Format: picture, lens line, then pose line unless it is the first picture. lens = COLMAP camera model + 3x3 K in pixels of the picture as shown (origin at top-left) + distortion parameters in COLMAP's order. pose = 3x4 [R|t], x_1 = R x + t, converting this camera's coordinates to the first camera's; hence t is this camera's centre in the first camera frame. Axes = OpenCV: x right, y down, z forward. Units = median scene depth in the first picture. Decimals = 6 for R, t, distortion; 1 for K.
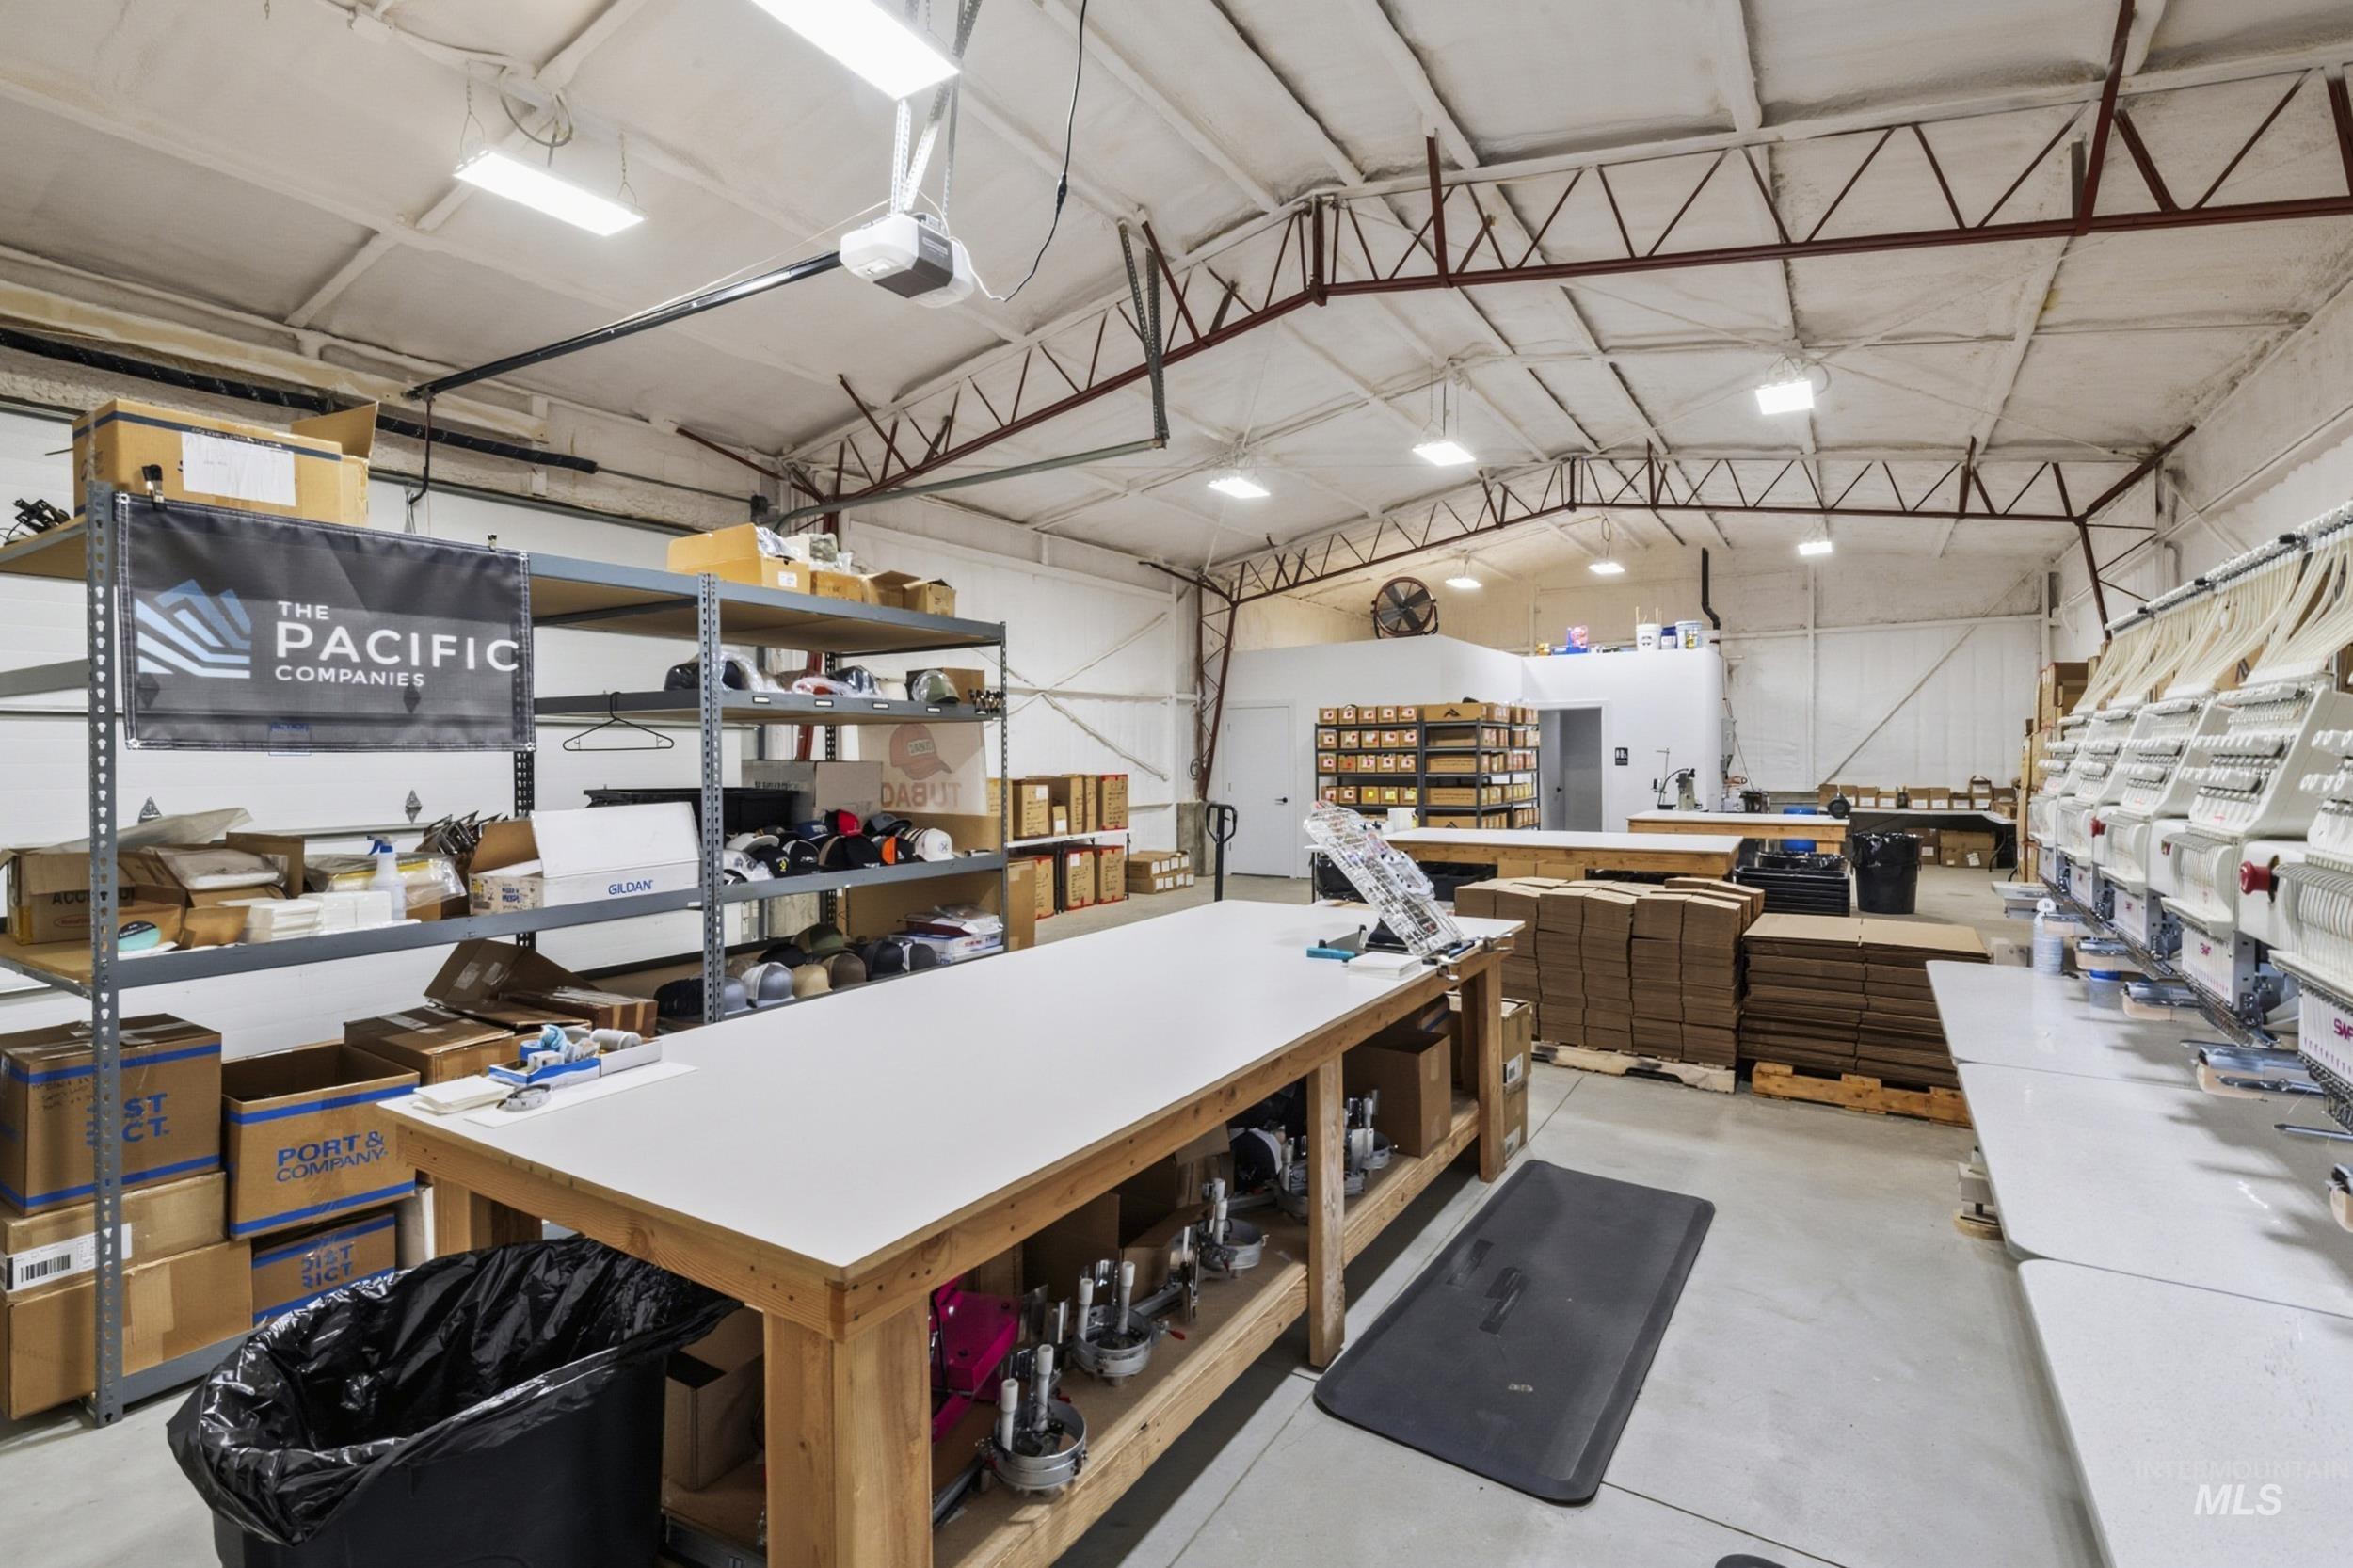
lens RADIAL K [[1078.2, 0, 1176.5], [0, 1078.2, 784.0], [0, 0, 1]] dist [-0.000728, -0.000420]
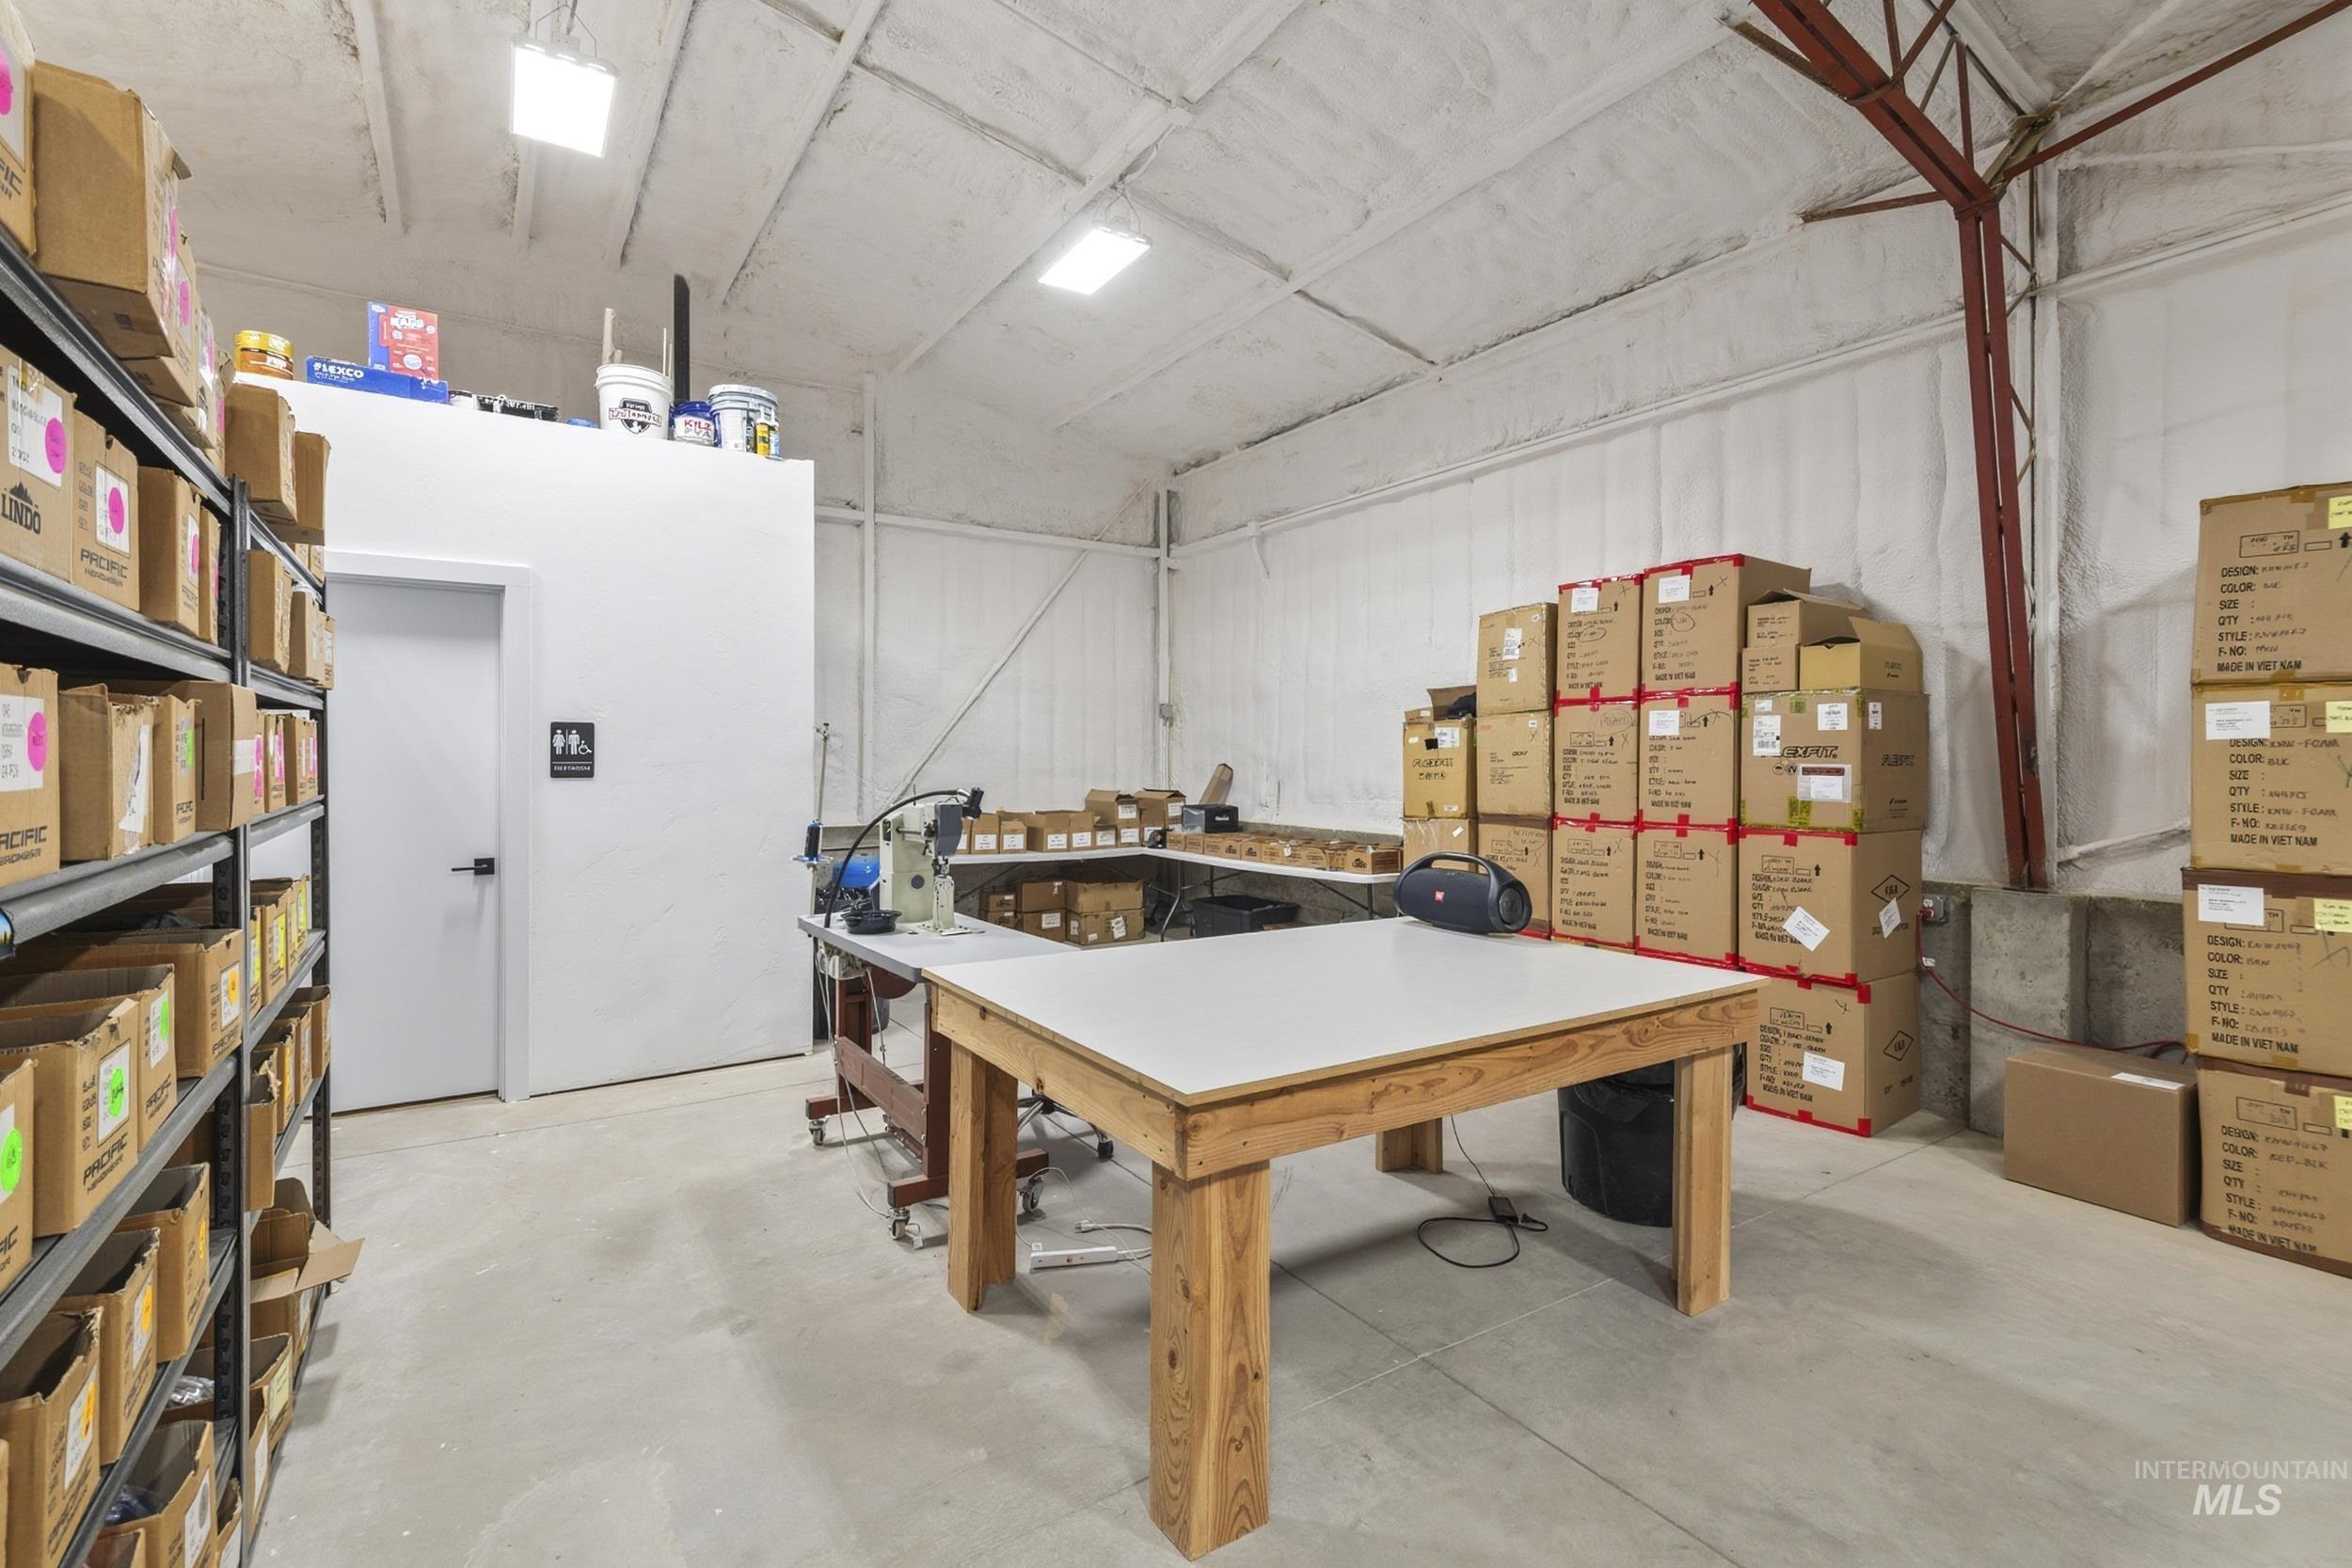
lens RADIAL K [[1077.6, 0, 1176.0], [0, 1077.6, 784.0], [0, 0, 1]] dist [-0.000728, -0.000420]
pose [[0.418415, -0.005627, 0.908239, 0.193666], [0.016710, 0.999859, -0.001503, -0.010009], [-0.908102, 0.015806, 0.418450, 0.701252]]
